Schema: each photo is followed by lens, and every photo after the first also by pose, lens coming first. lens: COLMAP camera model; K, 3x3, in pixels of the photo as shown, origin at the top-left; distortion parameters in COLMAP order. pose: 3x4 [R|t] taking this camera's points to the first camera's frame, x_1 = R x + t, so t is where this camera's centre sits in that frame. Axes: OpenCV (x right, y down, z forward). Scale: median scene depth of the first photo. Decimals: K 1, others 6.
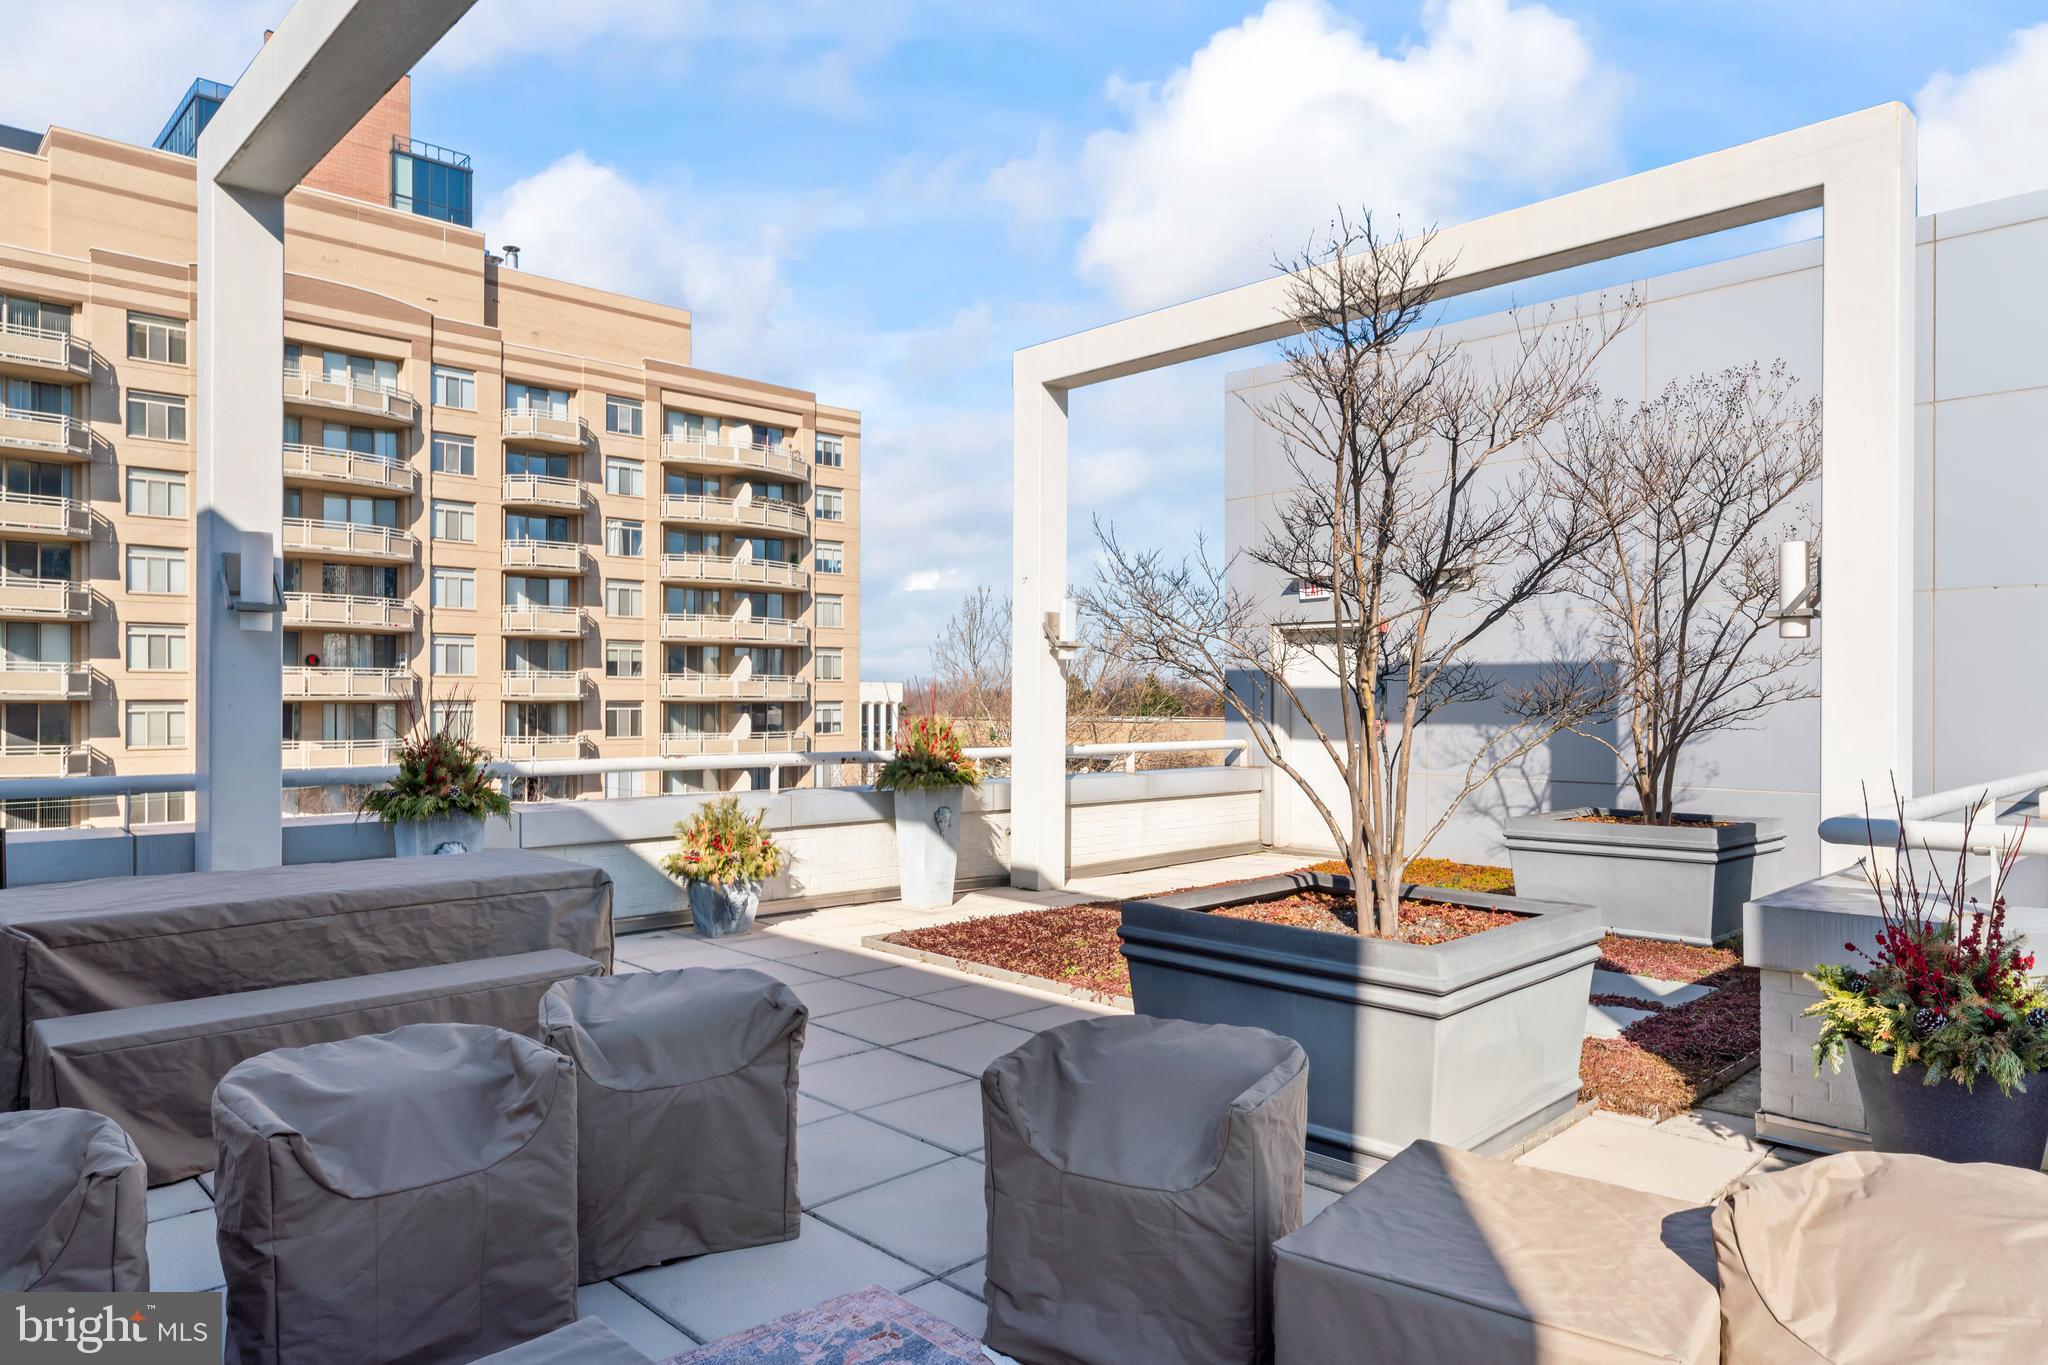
lens RADIAL K [[1272.3, 0, 1025.7], [0, 1272.3, 691.2], [0, 0, 1]] dist [0.001408, 0.000217]
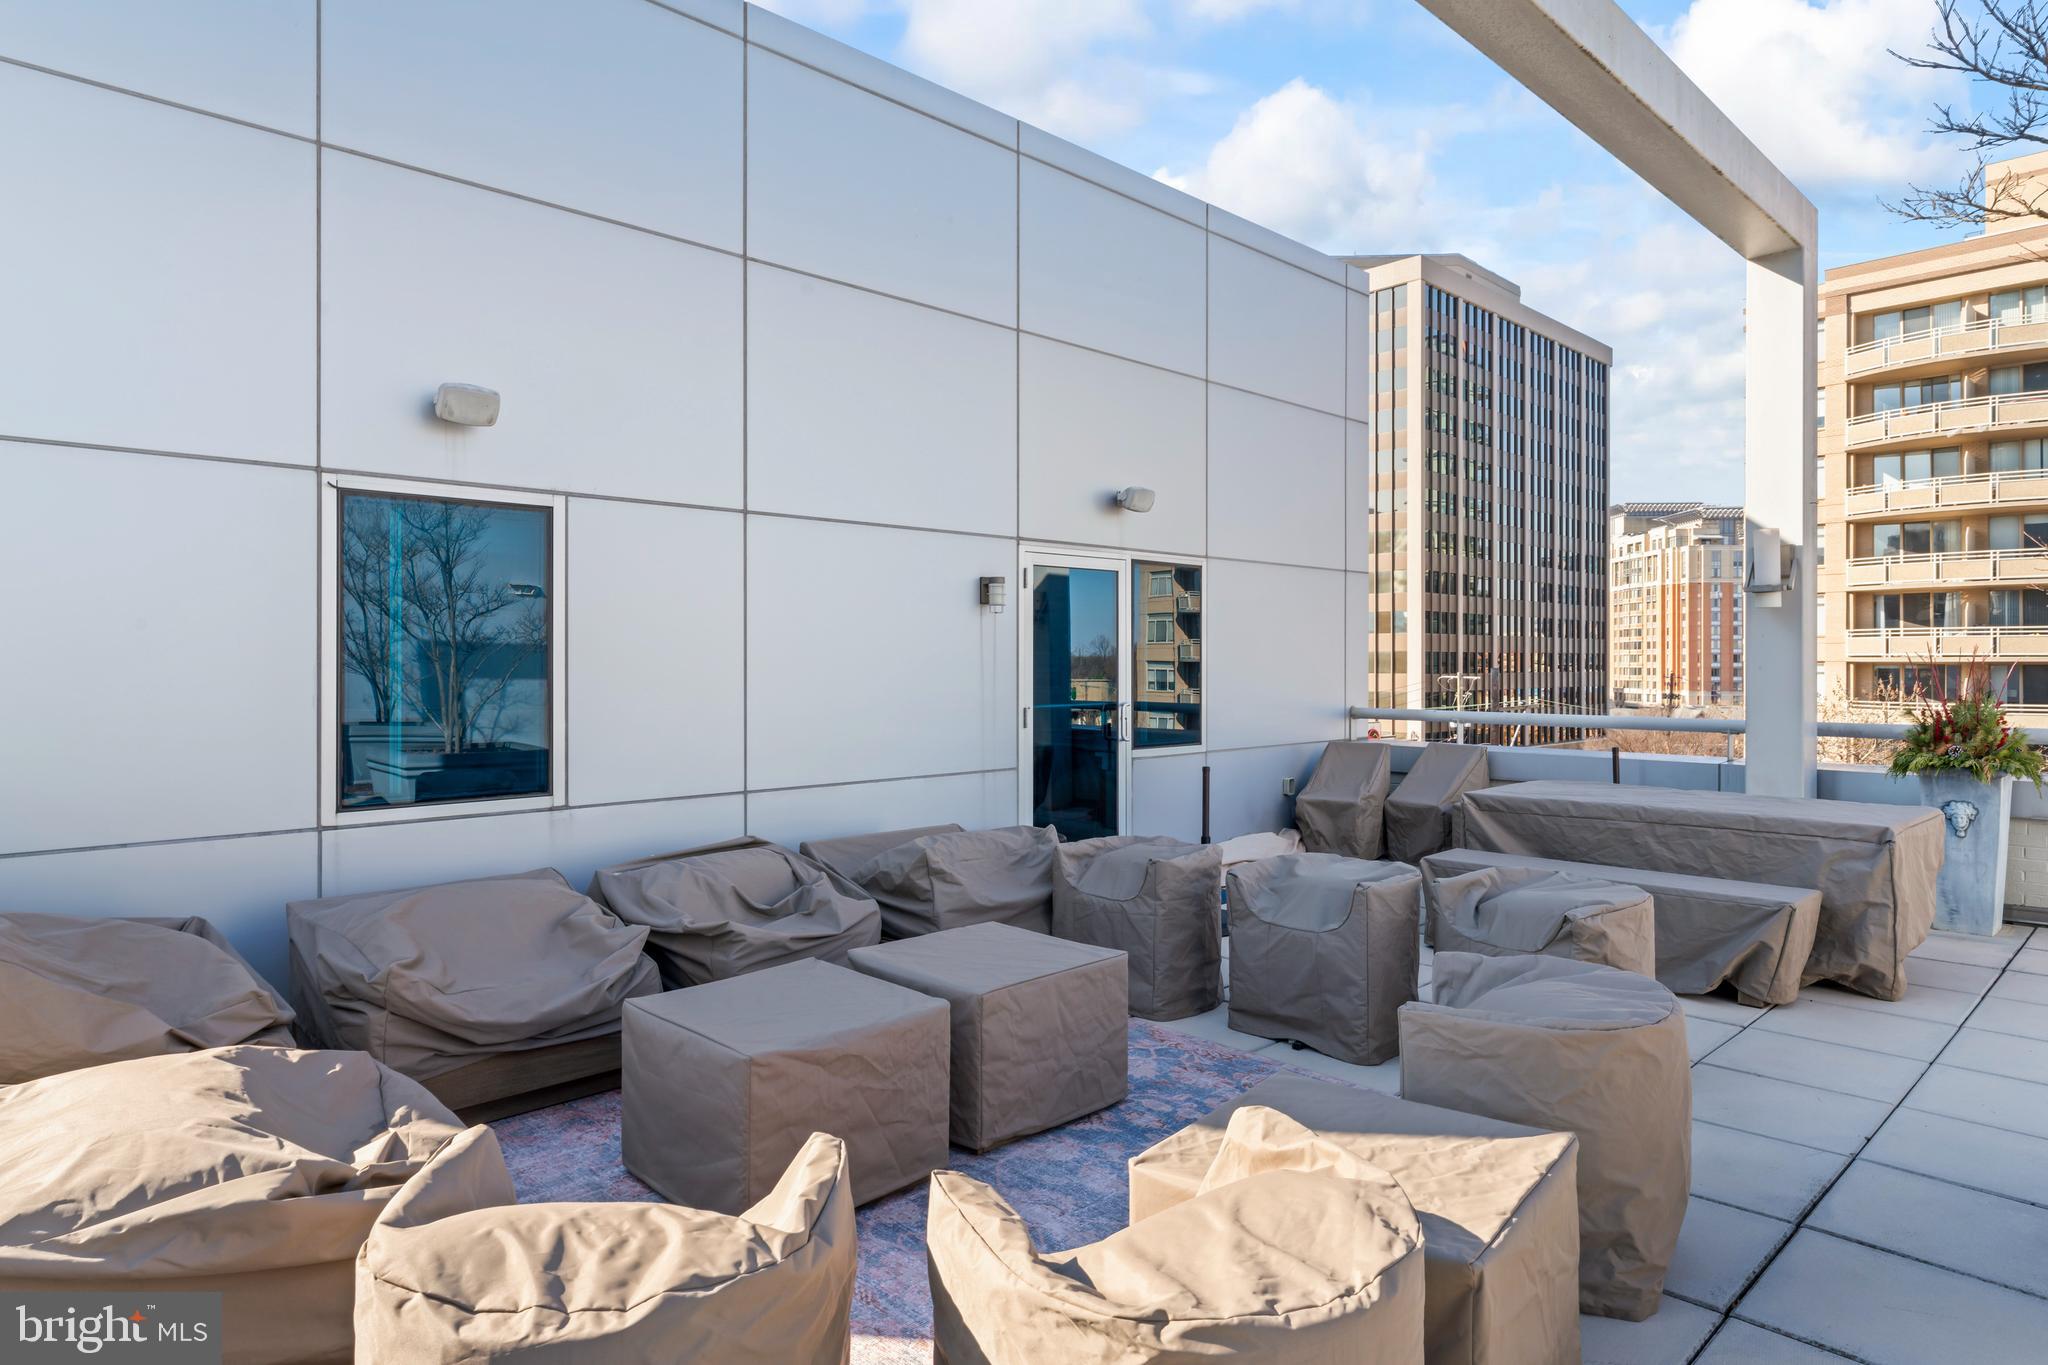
lens RADIAL K [[1180.6, 0, 1025.5], [0, 1180.6, 672.9], [0, 0, 1]] dist [-0.000752, 0.000073]
pose [[-0.008238, 0.009986, -0.999916, 0.671643], [0.011428, 0.999886, 0.009891, -0.003658], [0.999901, -0.011345, -0.008351, 0.332346]]
